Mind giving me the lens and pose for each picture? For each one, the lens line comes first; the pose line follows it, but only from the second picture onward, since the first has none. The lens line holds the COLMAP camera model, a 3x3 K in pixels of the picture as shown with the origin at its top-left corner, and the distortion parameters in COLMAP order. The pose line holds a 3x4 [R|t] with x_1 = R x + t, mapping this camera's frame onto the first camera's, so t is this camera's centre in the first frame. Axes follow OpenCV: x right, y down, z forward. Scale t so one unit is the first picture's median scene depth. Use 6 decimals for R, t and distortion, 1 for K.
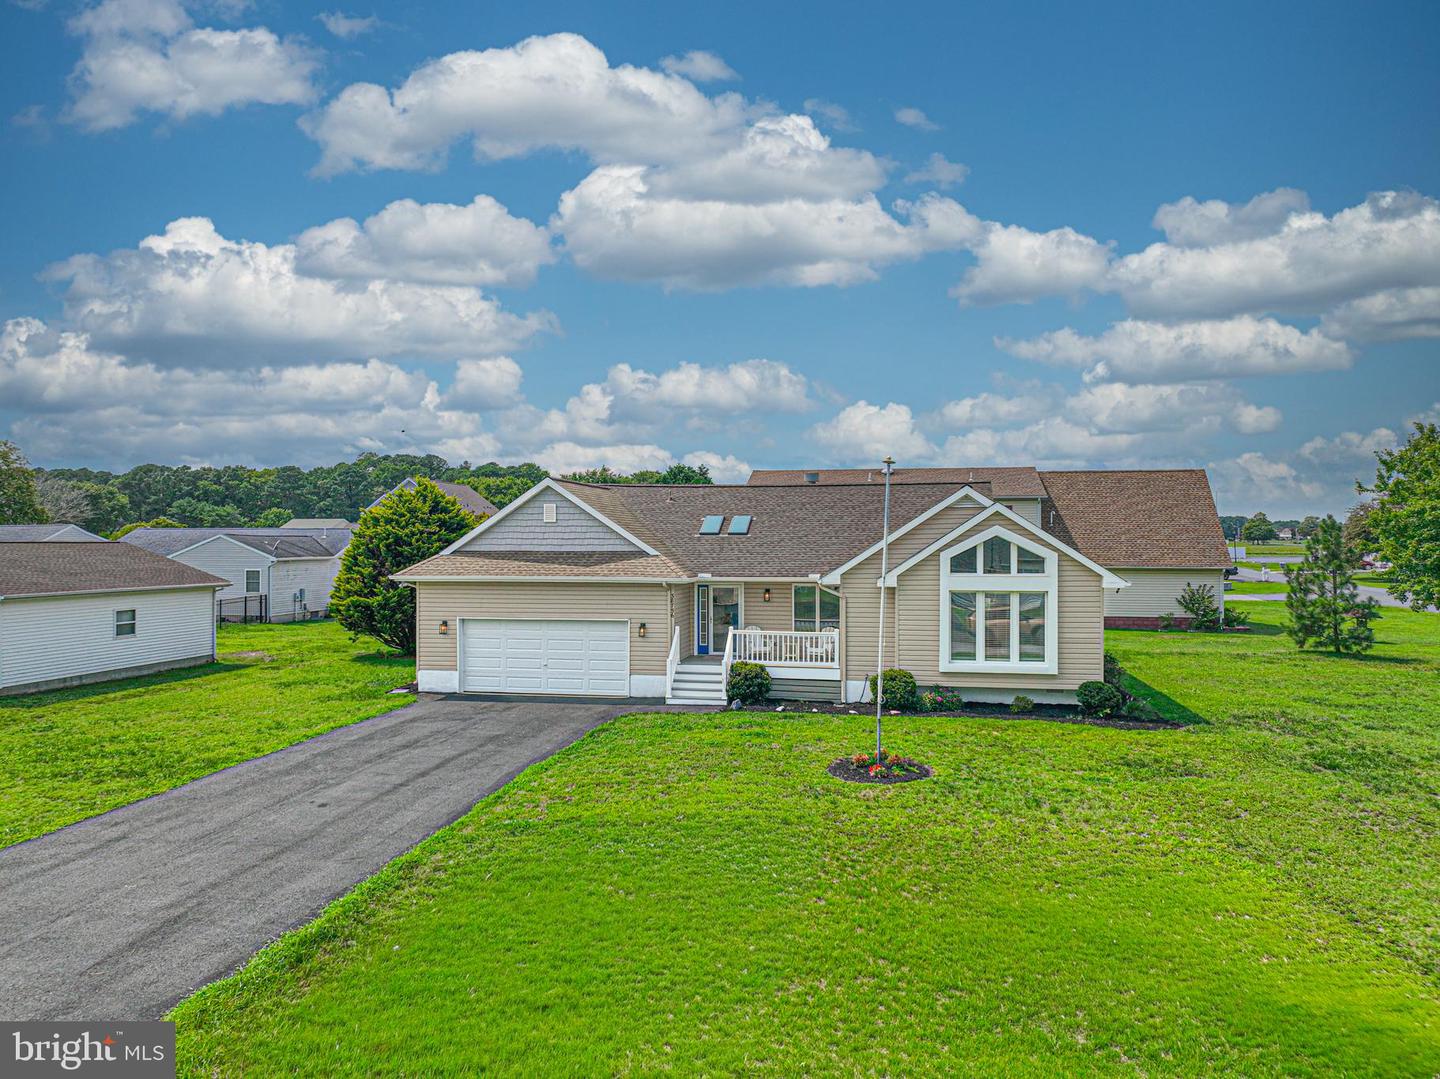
lens RADIAL K [[1091.1, 0, 701.6], [0, 1091.1, 500.2], [0, 0, 1]] dist [0.013994, 0.003403]
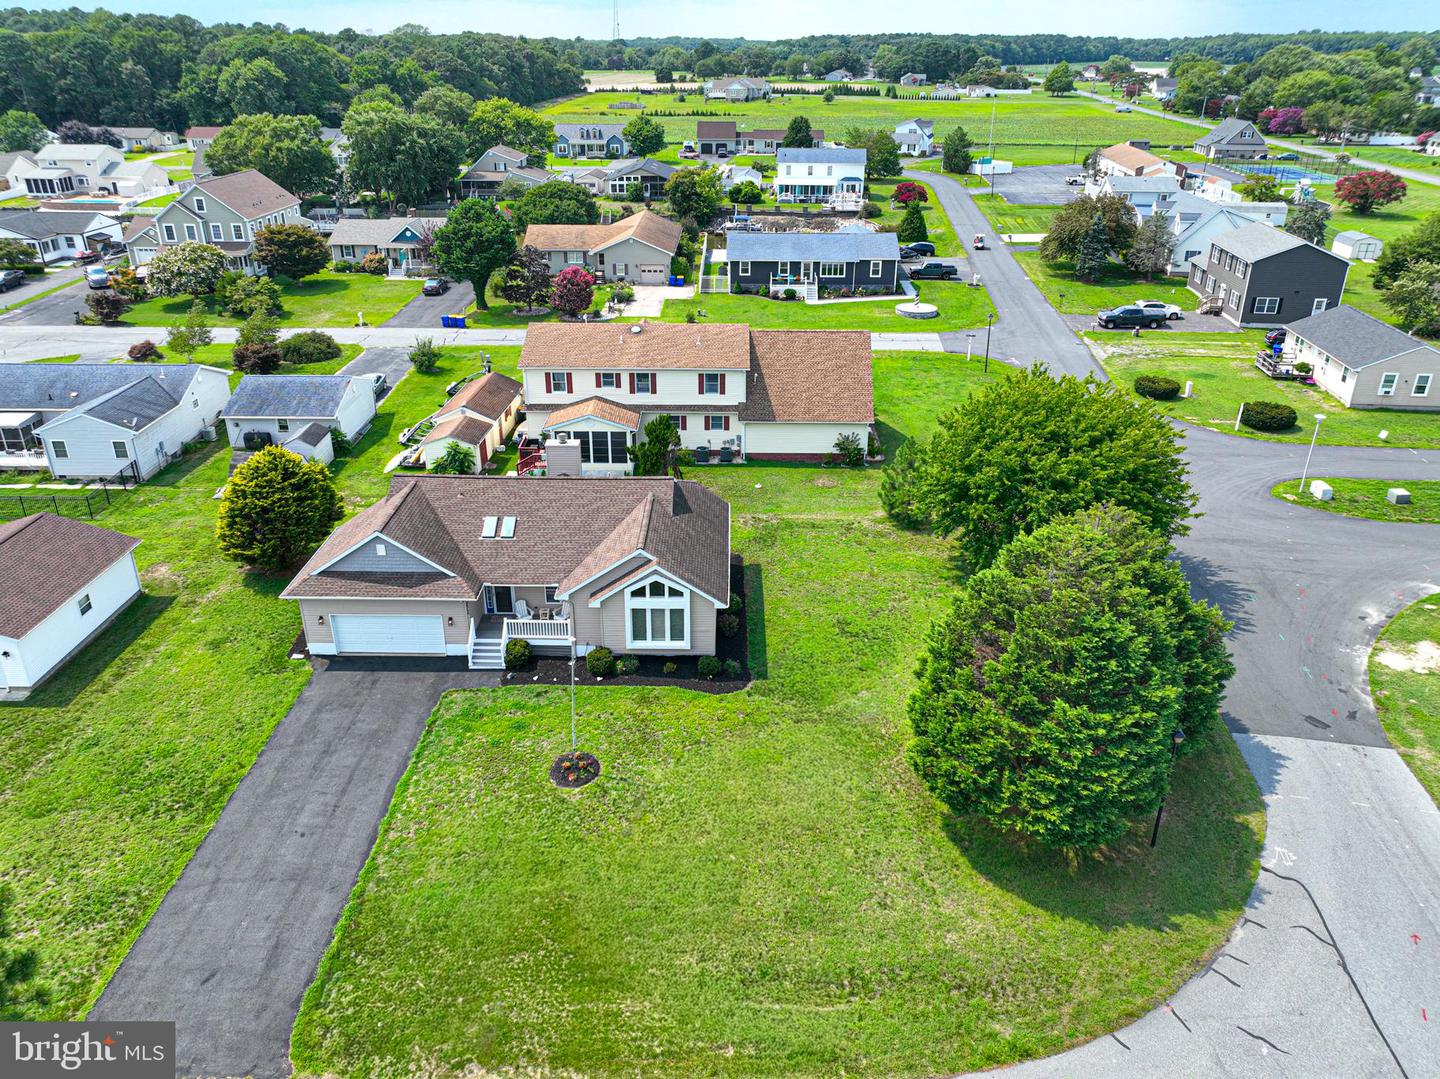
lens RADIAL K [[1067.5, 0, 720.0], [0, 1067.5, 539.5], [0, 0, 1]] dist [0.005094, 0.014575]
pose [[0.983367, -0.070137, 0.167541, 0.089722], [-0.009744, 0.900735, 0.434259, -0.740529], [-0.181368, -0.428668, 0.885070, -0.469674]]
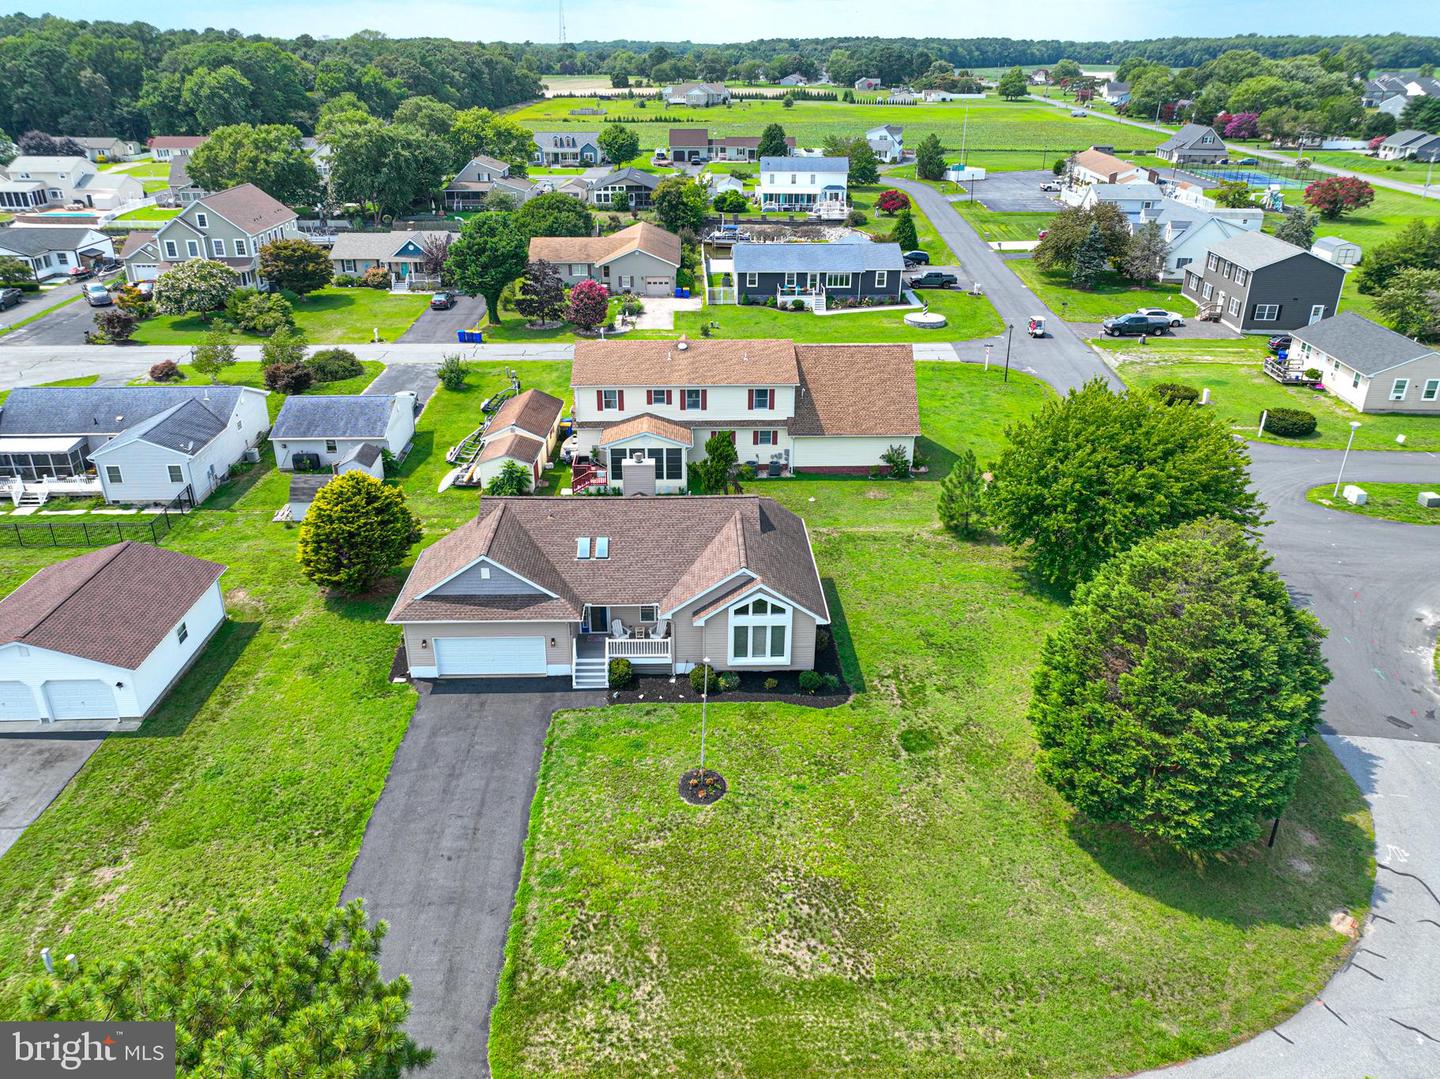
lens RADIAL K [[1067.5, 0, 720.0], [0, 1067.5, 539.5], [0, 0, 1]] dist [0.005094, 0.014575]
pose [[0.975236, -0.087079, 0.203301, -0.131789], [-0.009244, 0.902375, 0.430853, -0.776942], [-0.220972, -0.422062, 0.879224, -0.449428]]
